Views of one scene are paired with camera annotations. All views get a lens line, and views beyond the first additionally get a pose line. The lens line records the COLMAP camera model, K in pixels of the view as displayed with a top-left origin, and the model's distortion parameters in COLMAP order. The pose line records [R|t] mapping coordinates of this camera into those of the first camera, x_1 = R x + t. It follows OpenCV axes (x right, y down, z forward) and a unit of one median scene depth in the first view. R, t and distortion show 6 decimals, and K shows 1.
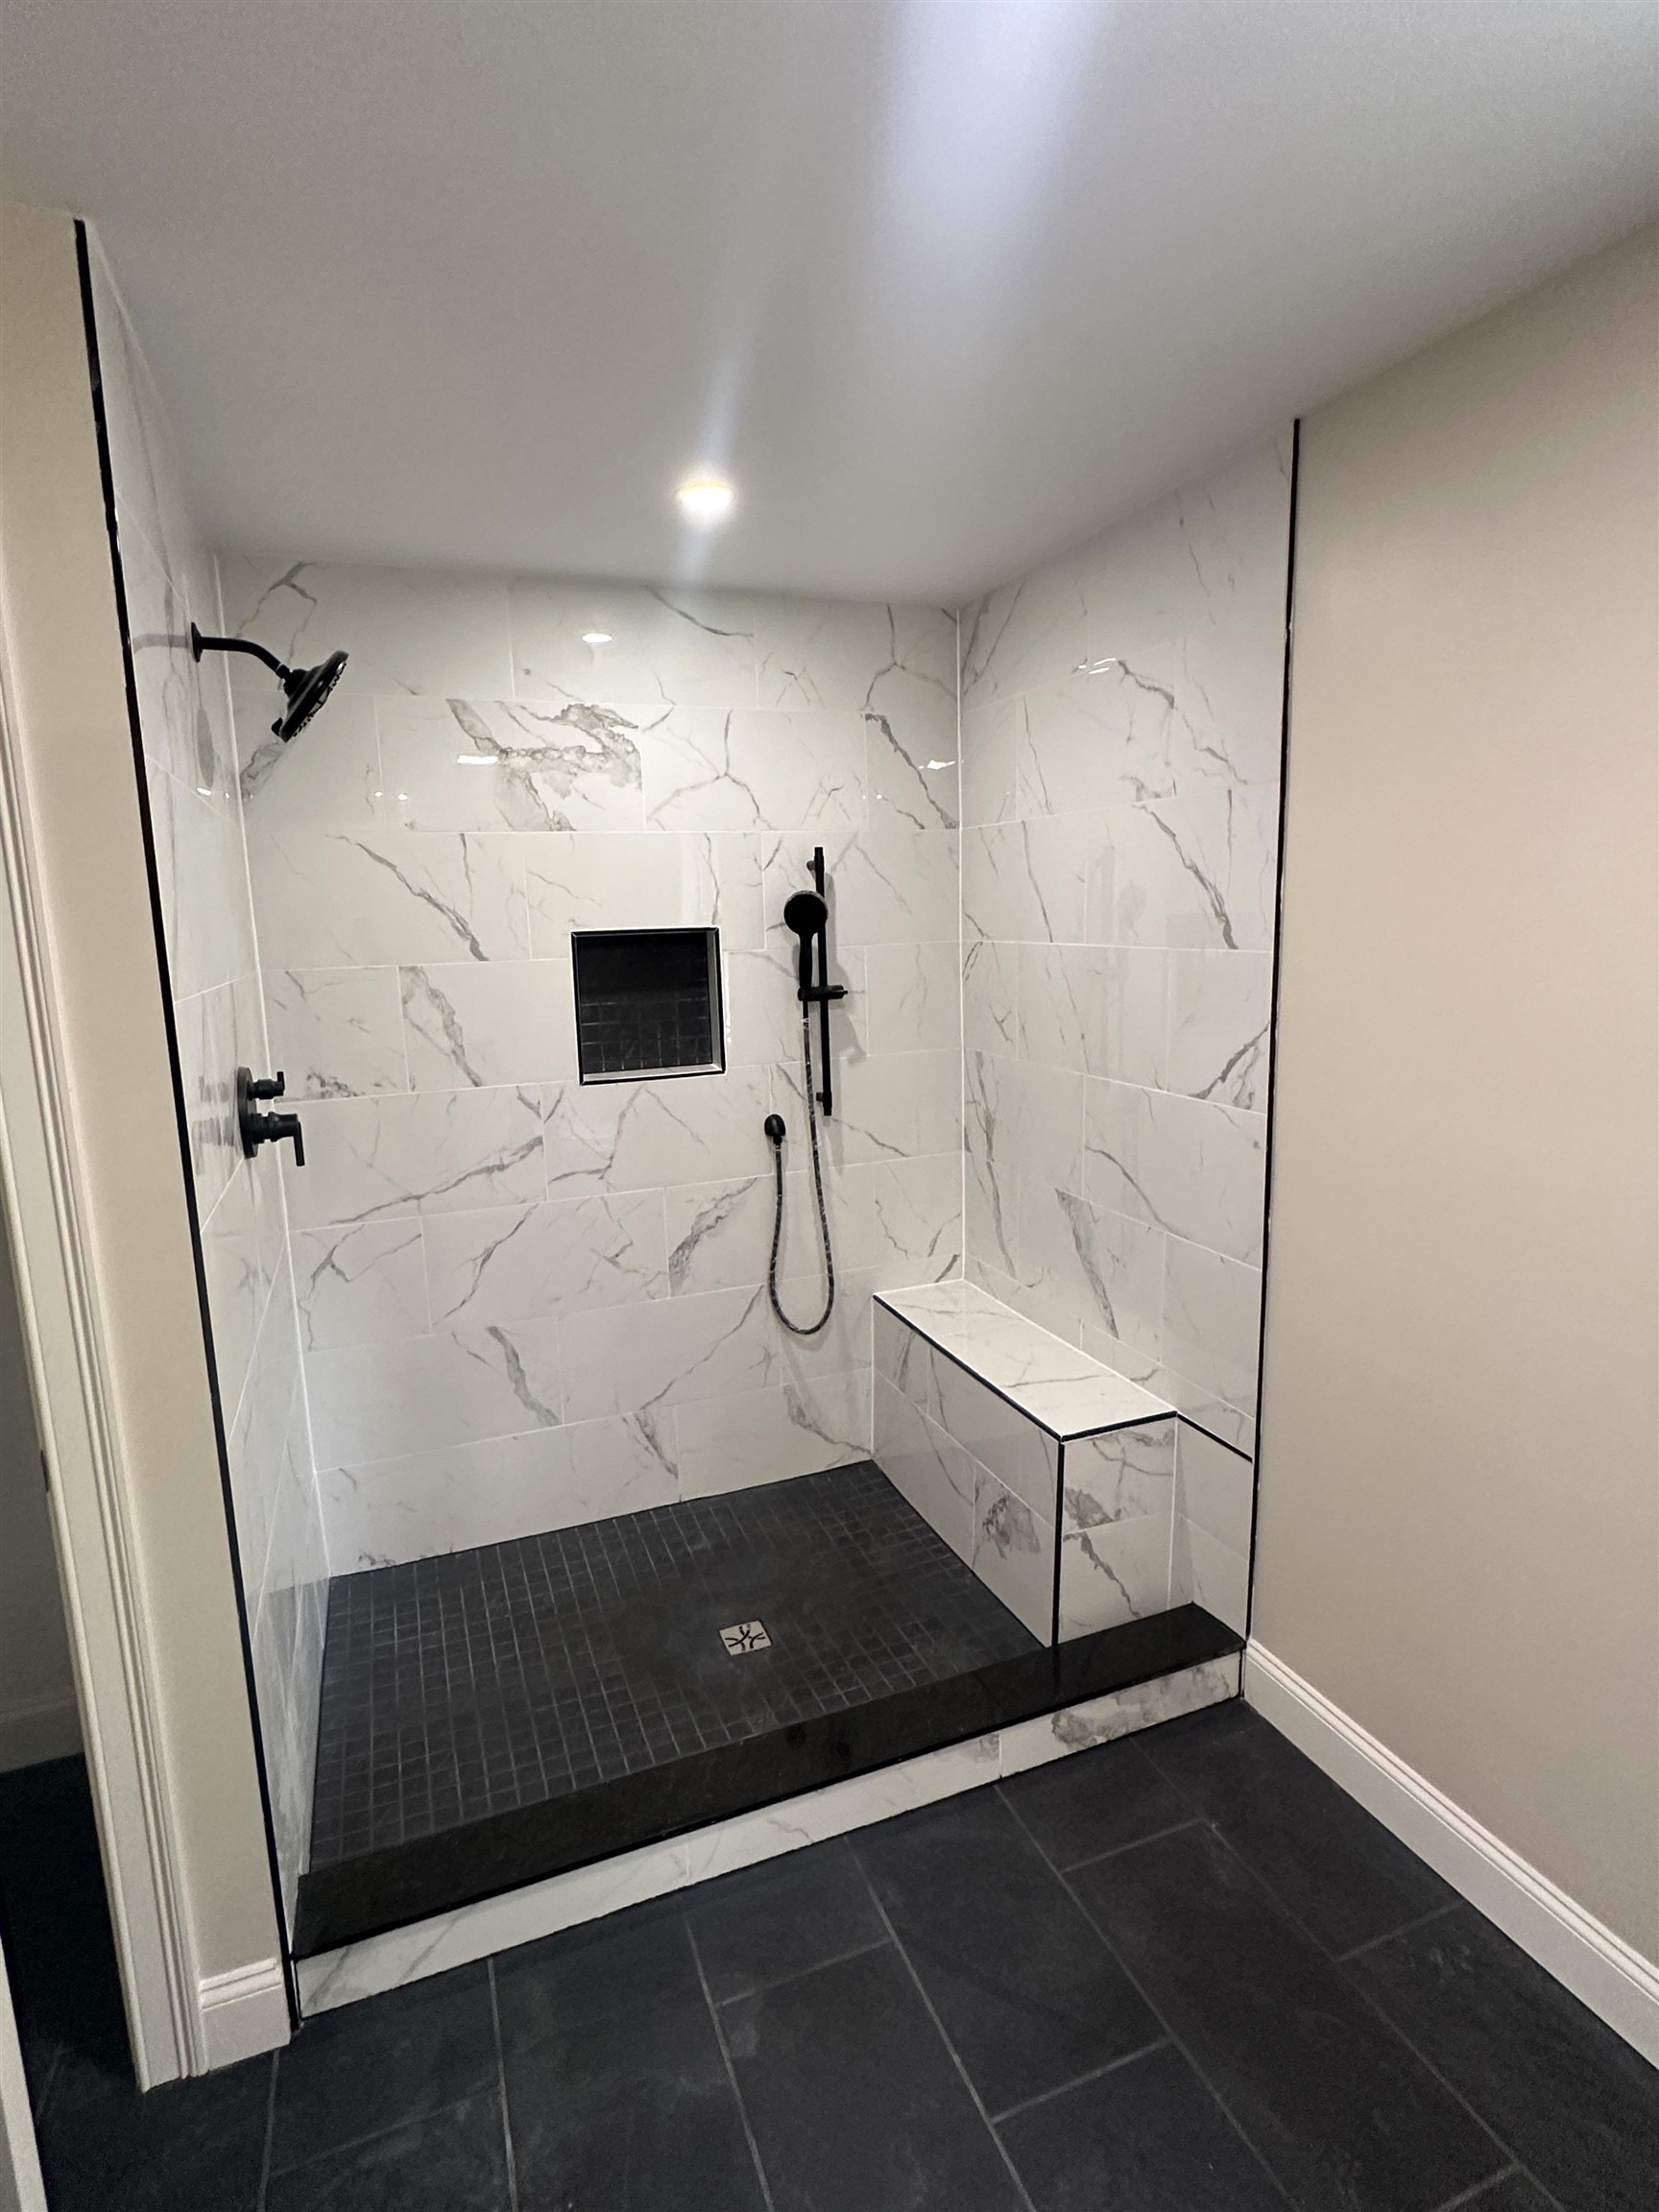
lens RADIAL K [[1116.7, 0, 829.5], [0, 1116.7, 1106.0], [0, 0, 1]] dist [-0.003284, 0.002252]
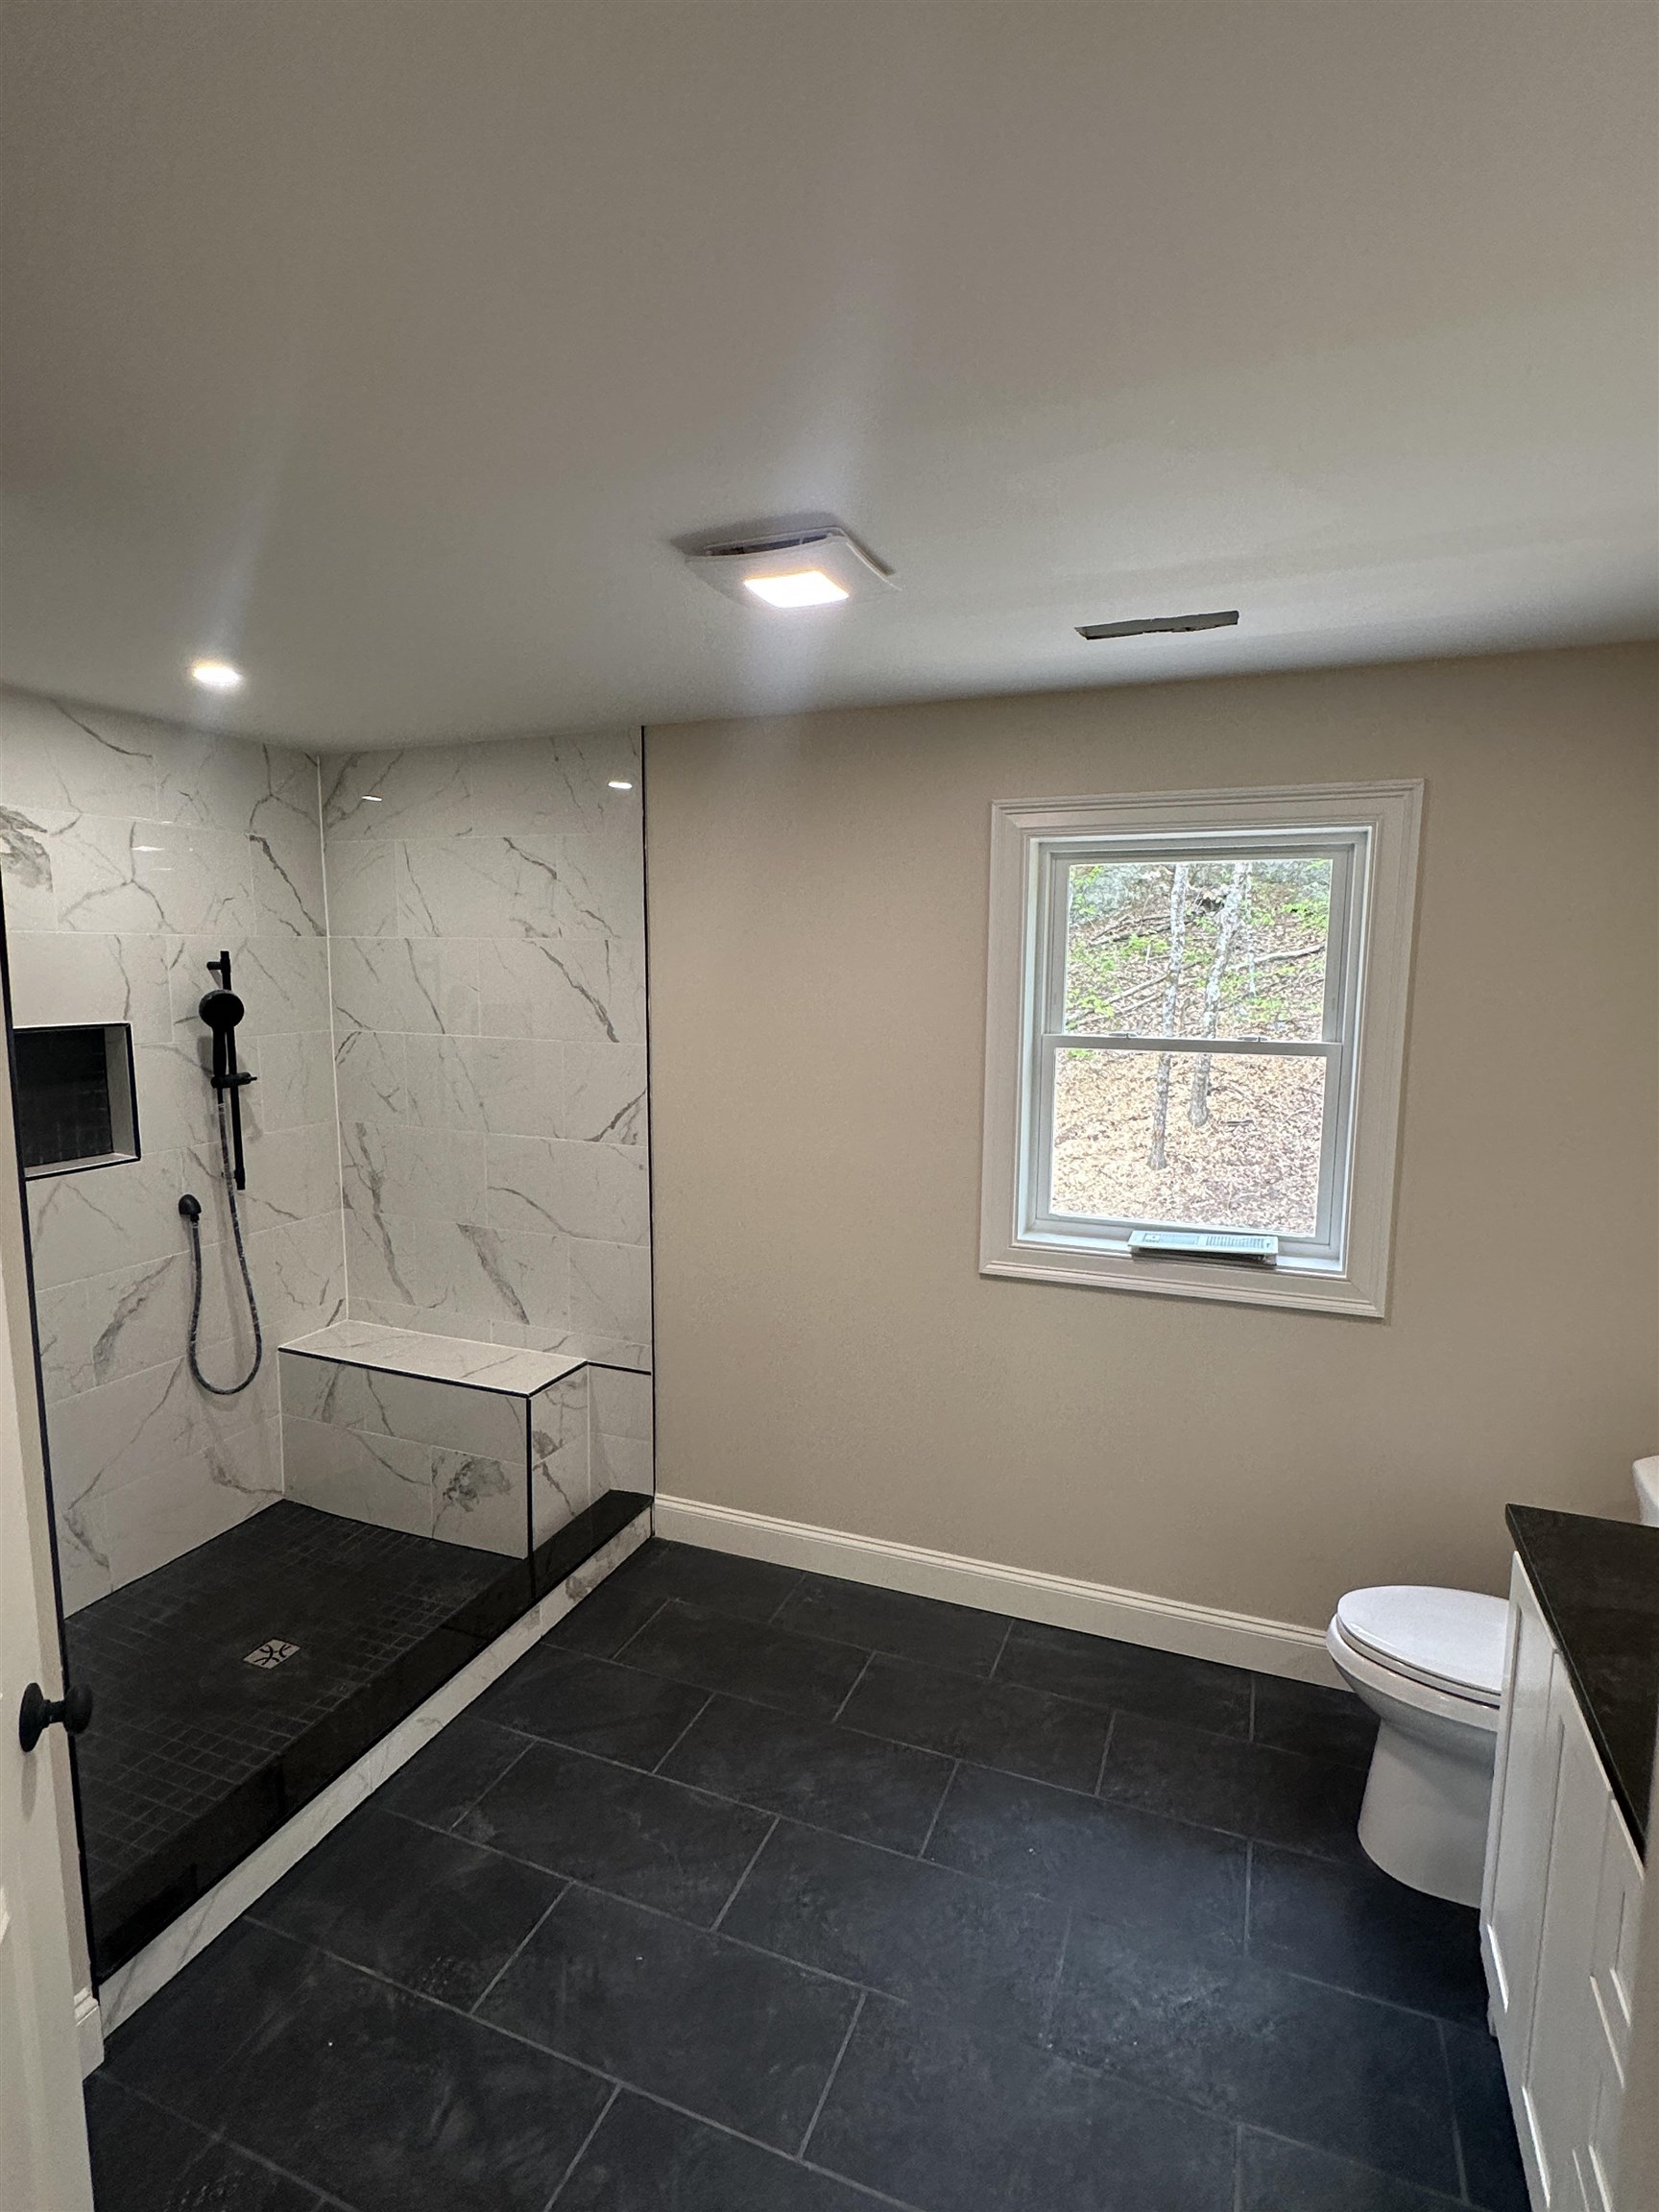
lens RADIAL K [[1116.7, 0, 829.5], [0, 1116.7, 1106.0], [0, 0, 1]] dist [-0.003284, 0.002252]
pose [[0.681150, -0.061935, 0.729520, -0.432990], [0.097501, 0.995214, -0.006544, -0.010806], [-0.725623, 0.075587, 0.683928, -0.199445]]
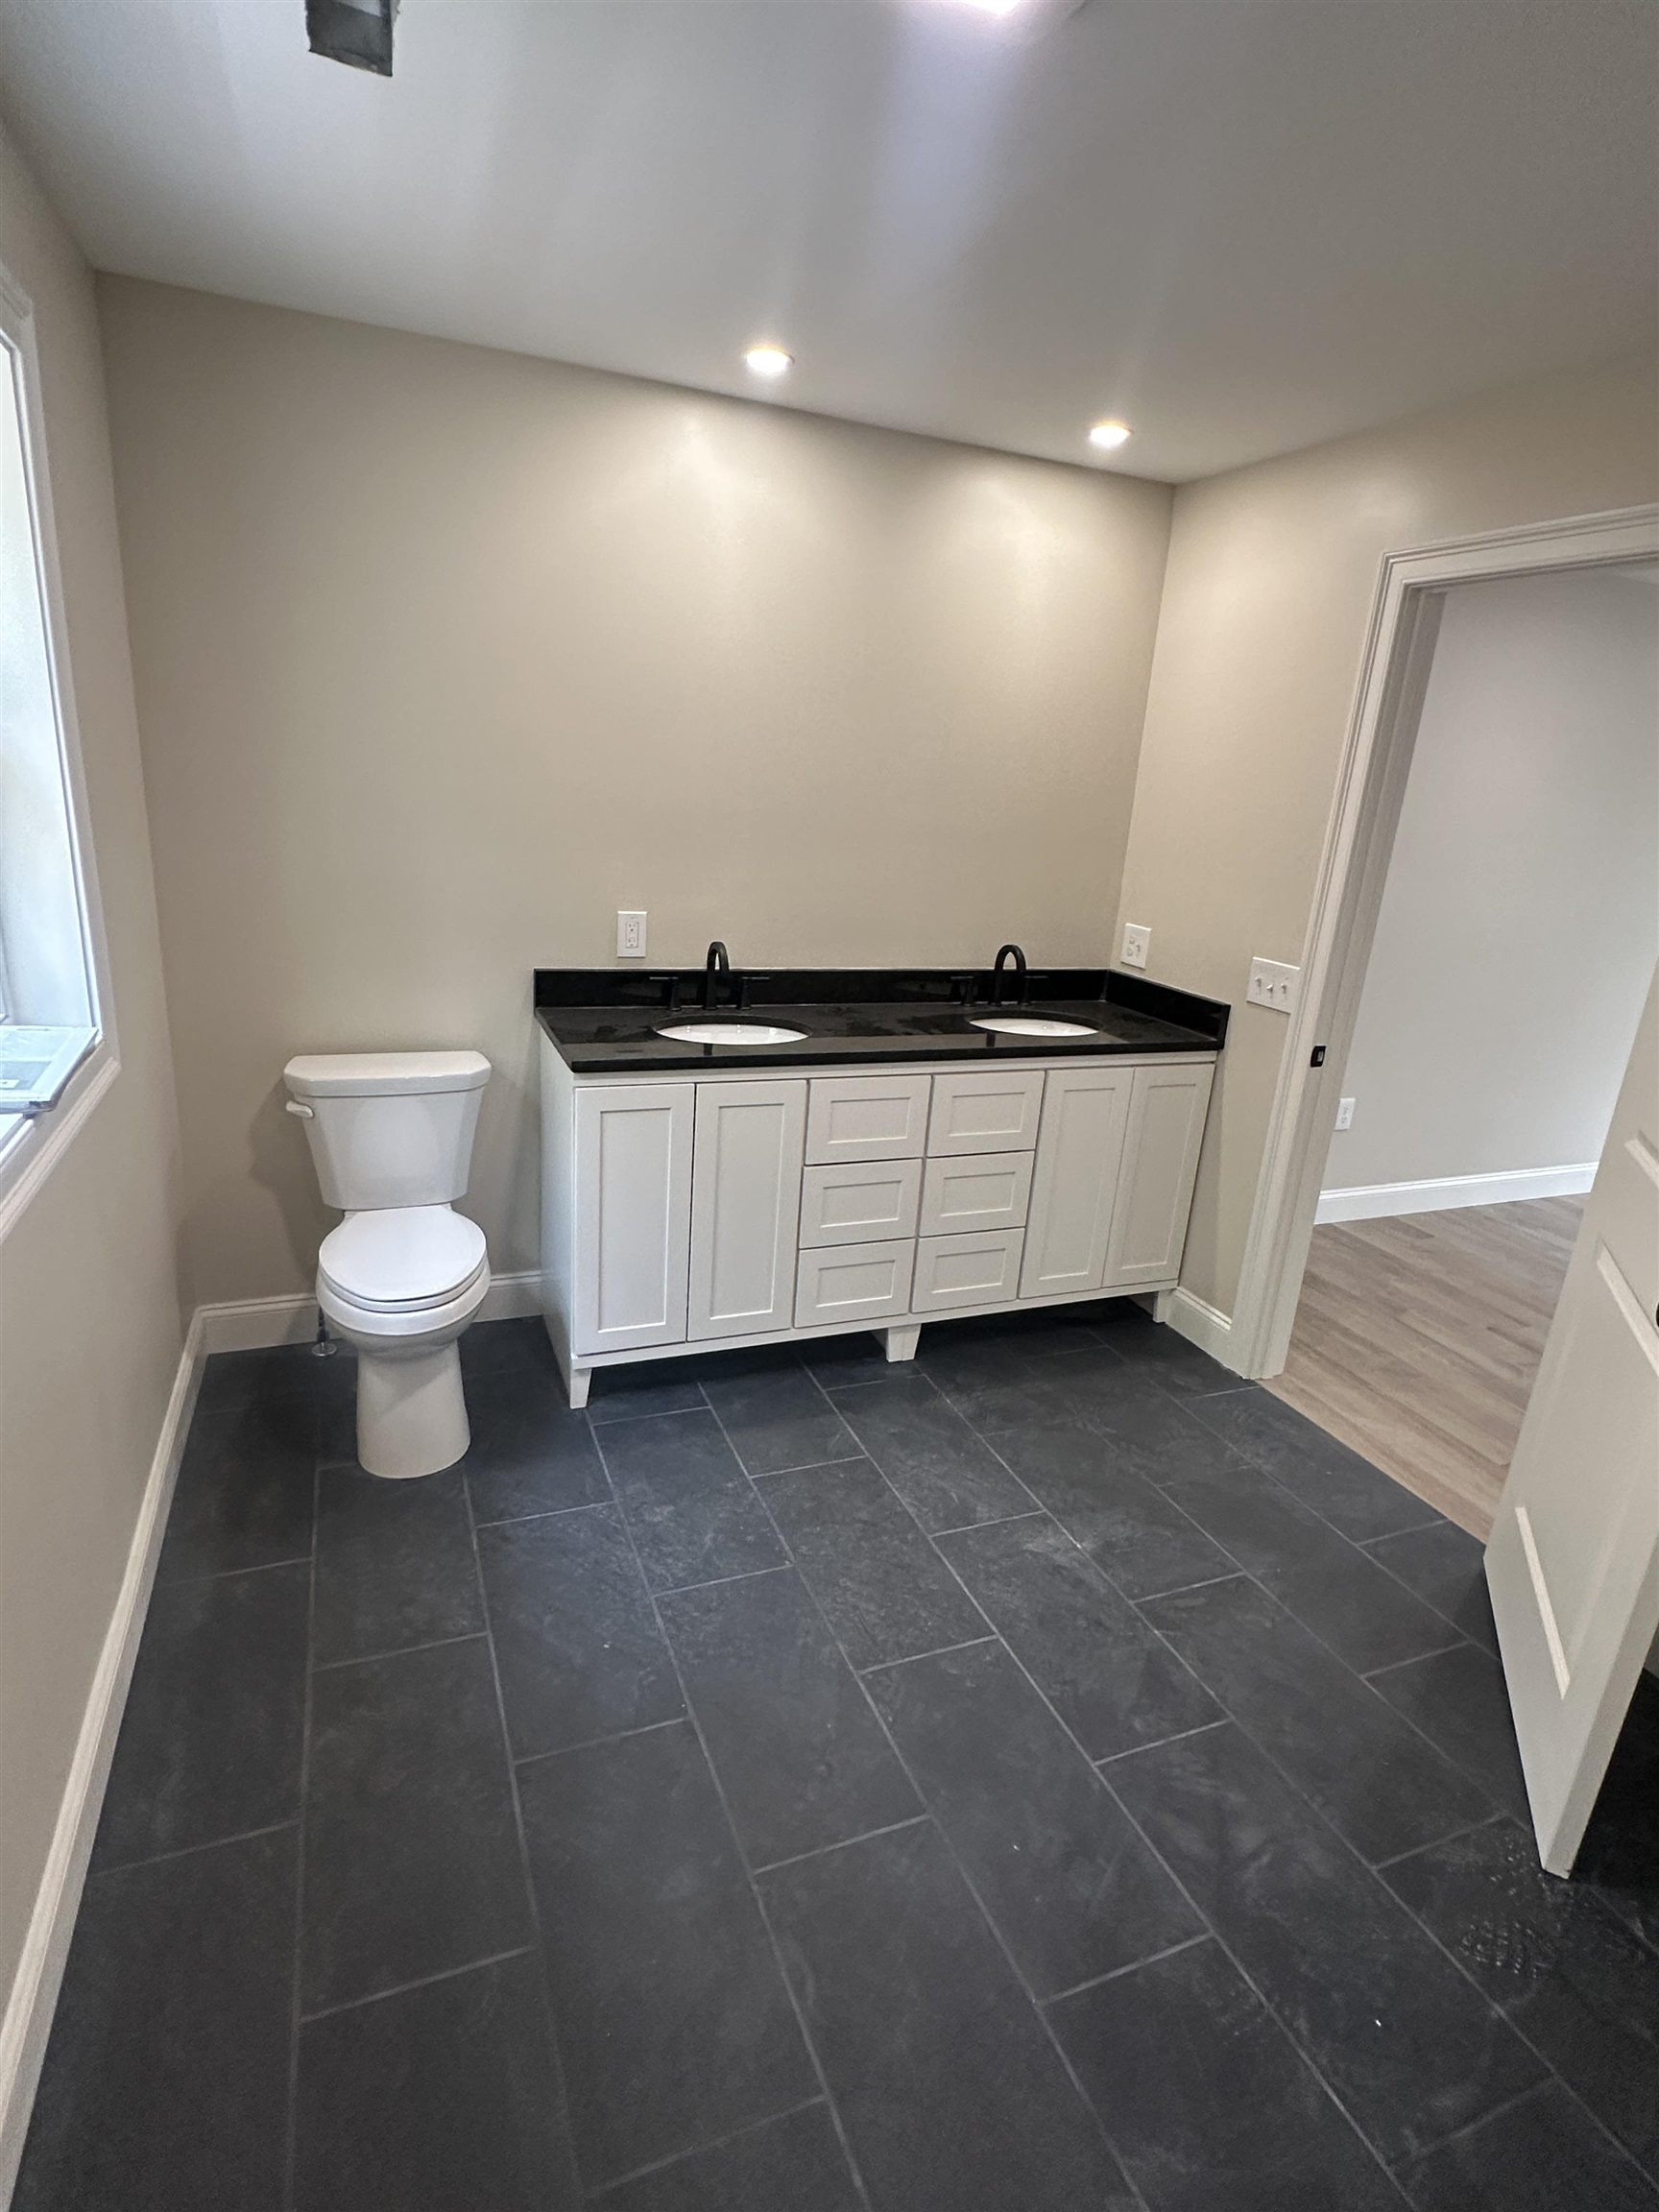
lens RADIAL K [[1116.7, 0, 829.5], [0, 1116.7, 1106.0], [0, 0, 1]] dist [-0.003284, 0.002252]
pose [[-0.999004, -0.032392, -0.030681, 0.104974], [-0.042659, 0.894906, 0.444211, -0.117346], [0.013068, 0.445077, -0.895397, 0.782828]]
